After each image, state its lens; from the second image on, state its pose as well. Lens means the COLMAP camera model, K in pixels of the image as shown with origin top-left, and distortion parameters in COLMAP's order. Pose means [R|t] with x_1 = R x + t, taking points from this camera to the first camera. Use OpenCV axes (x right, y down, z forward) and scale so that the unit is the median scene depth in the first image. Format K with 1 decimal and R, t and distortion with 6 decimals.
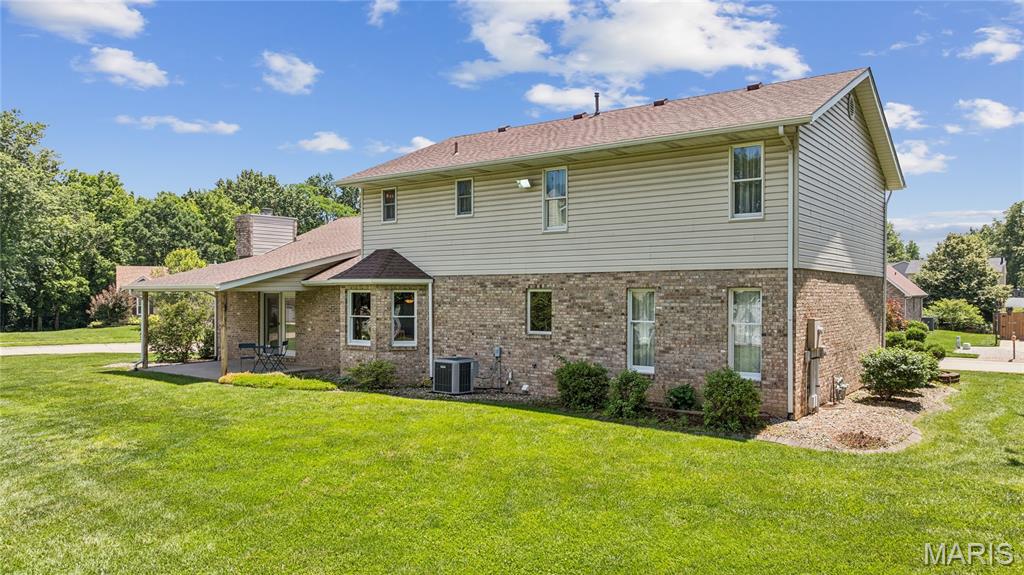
lens RADIAL K [[731.2, 0, 512.0], [0, 731.2, 287.5], [0, 0, 1]] dist [-0.028088, -0.002040]
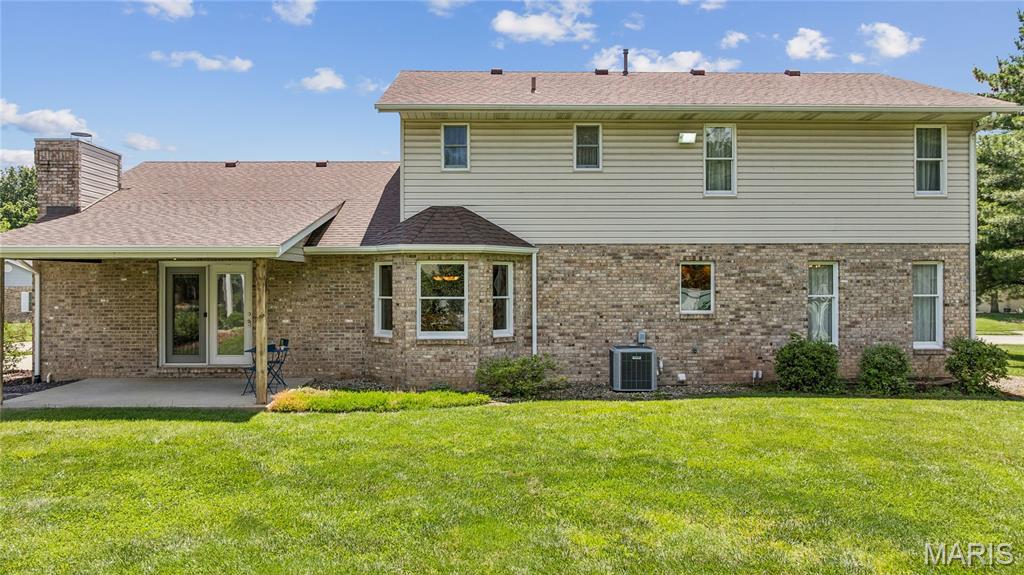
lens RADIAL K [[731.2, 0, 512.0], [0, 731.2, 287.5], [0, 0, 1]] dist [-0.028088, -0.002040]
pose [[0.791619, -0.001003, 0.611015, -0.670367], [-0.003028, 0.999980, 0.005564, 0.028846], [-0.611008, -0.006255, 0.791600, 0.452756]]
